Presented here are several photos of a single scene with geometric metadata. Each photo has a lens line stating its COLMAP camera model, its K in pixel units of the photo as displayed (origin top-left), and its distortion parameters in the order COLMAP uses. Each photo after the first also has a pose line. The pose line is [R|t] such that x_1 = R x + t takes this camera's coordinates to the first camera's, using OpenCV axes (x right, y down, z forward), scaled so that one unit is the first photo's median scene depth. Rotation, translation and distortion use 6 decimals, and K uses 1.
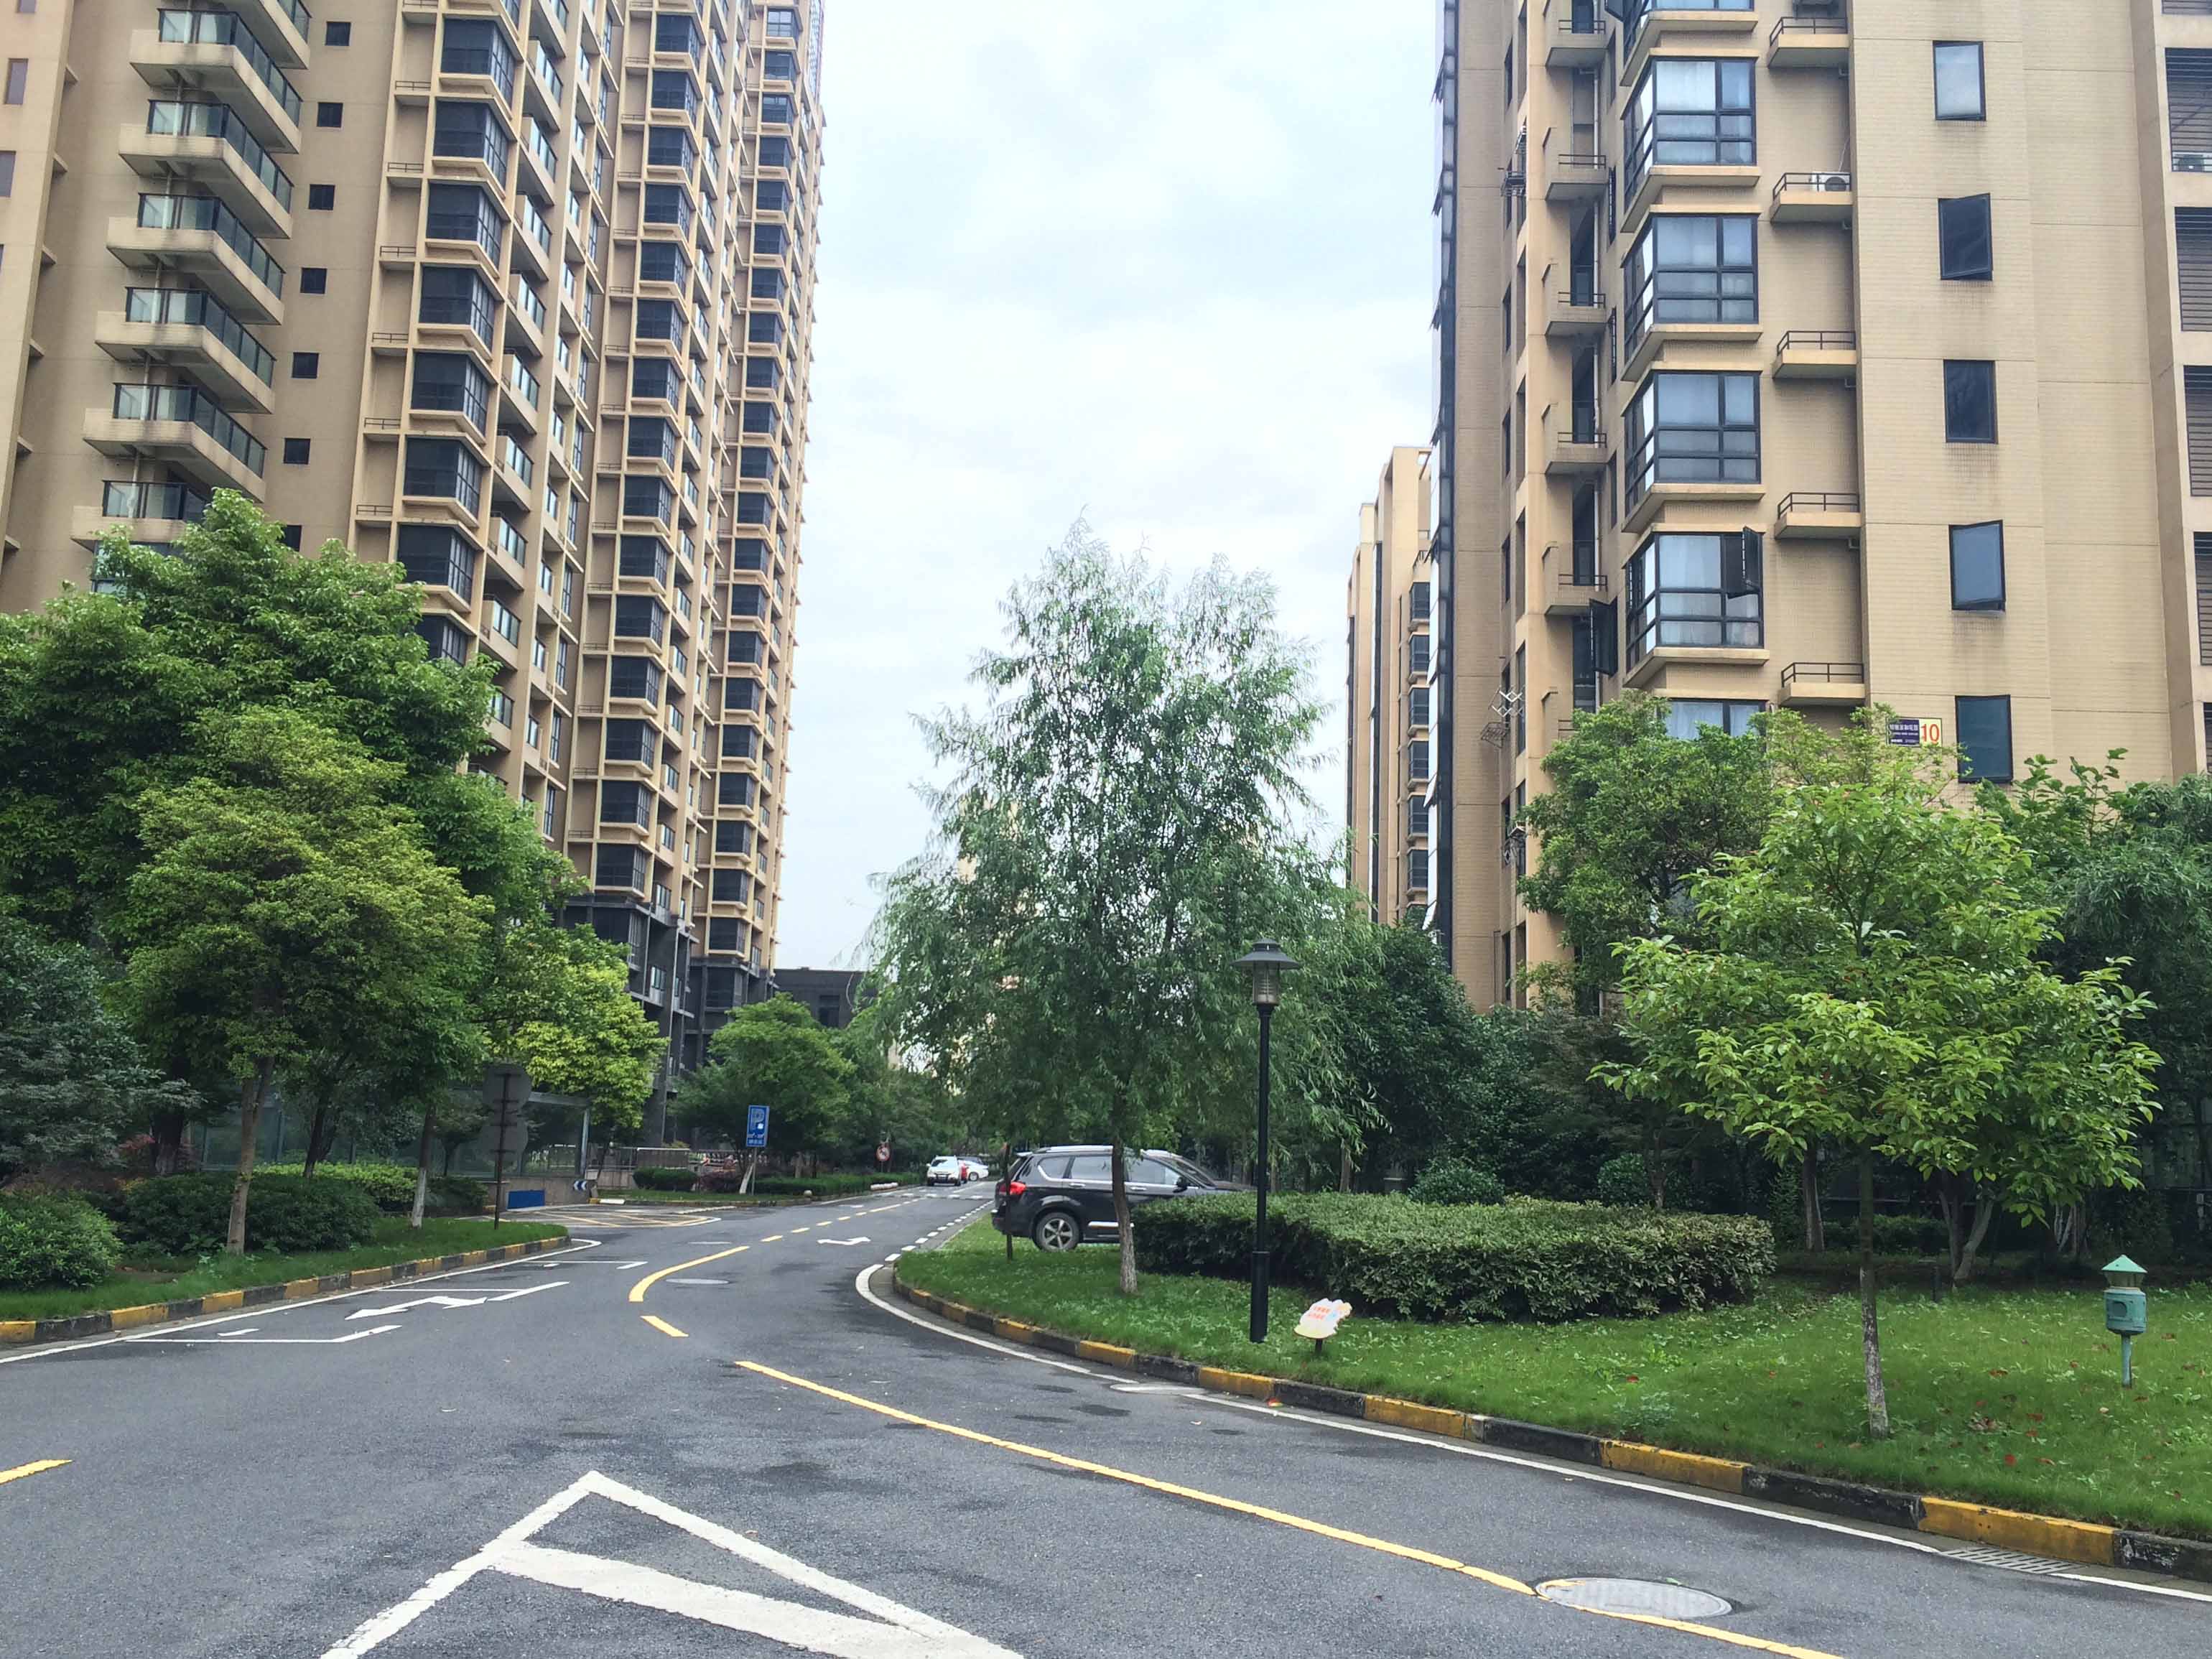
lens RADIAL K [[1997.1, 0, 1115.1], [0, 1997.1, 820.9], [0, 0, 1]] dist [0.078614, -0.078920]
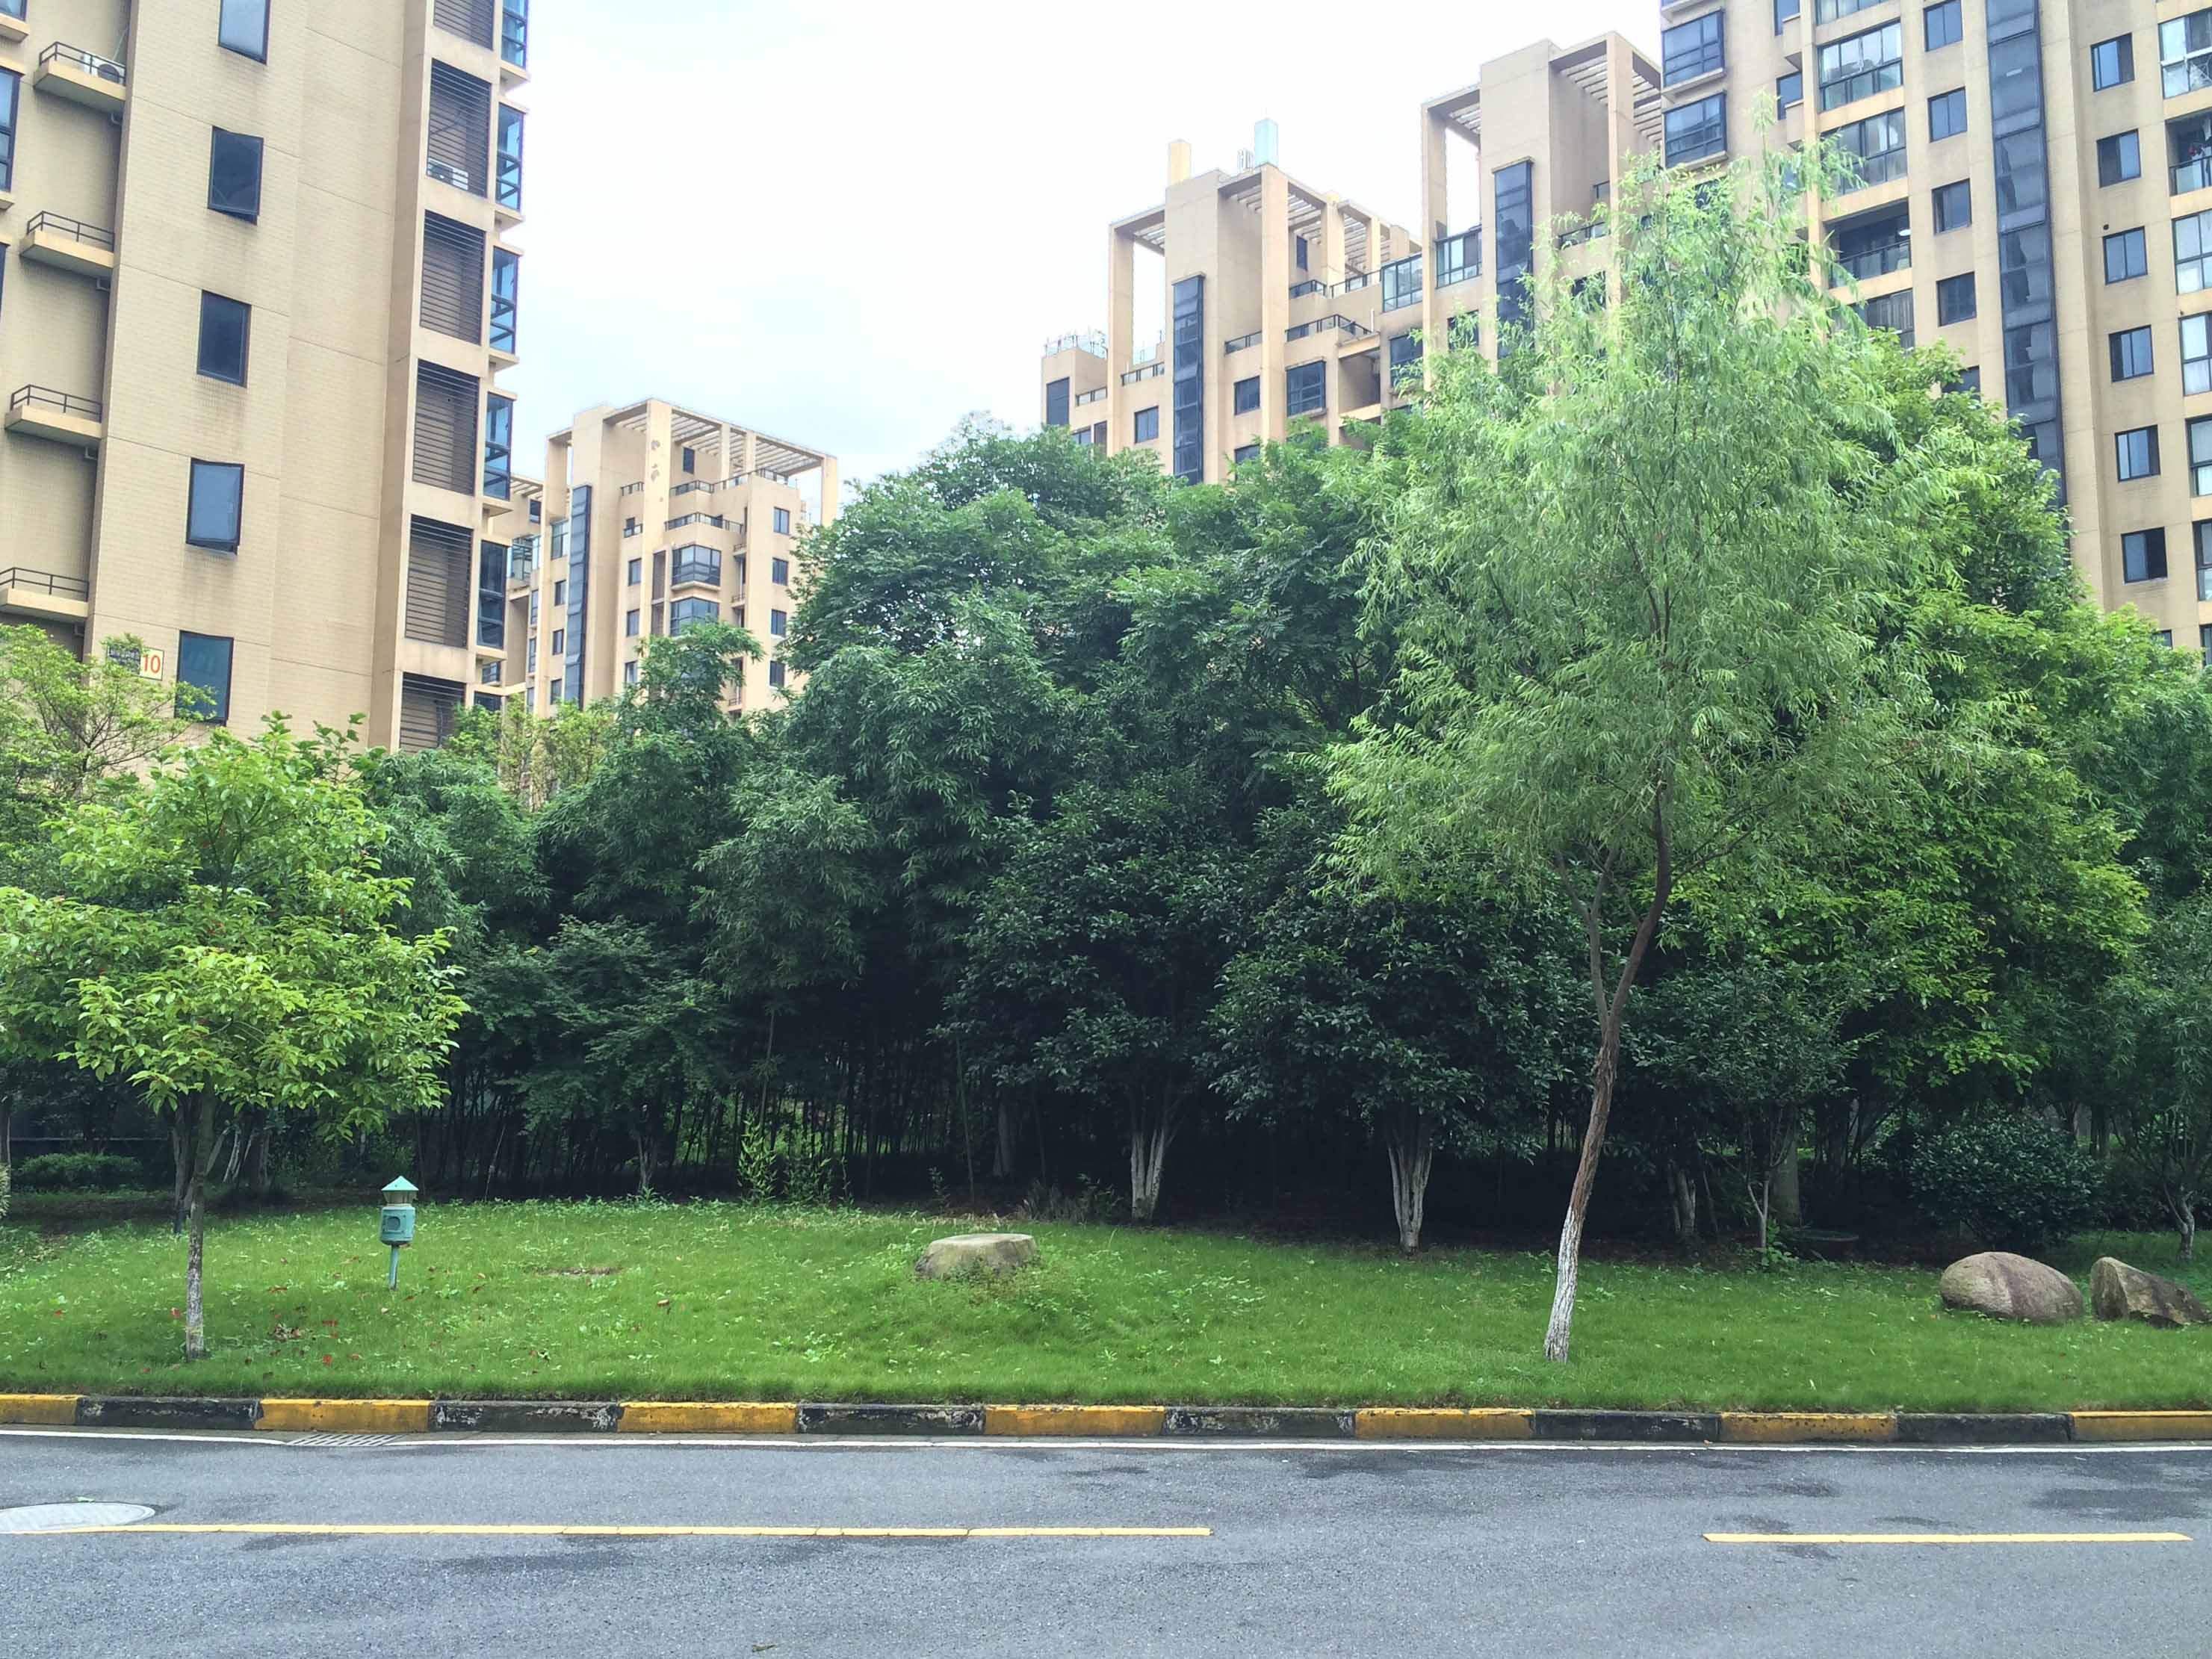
lens RADIAL K [[1996.9, 0, 1100.5], [0, 1996.9, 844.0], [0, 0, 1]] dist [0.078614, -0.078920]
pose [[0.662266, 0.079966, 0.744989, -0.127973], [-0.112583, 0.993621, -0.006572, -0.013628], [-0.740762, -0.079521, 0.667044, -0.054112]]
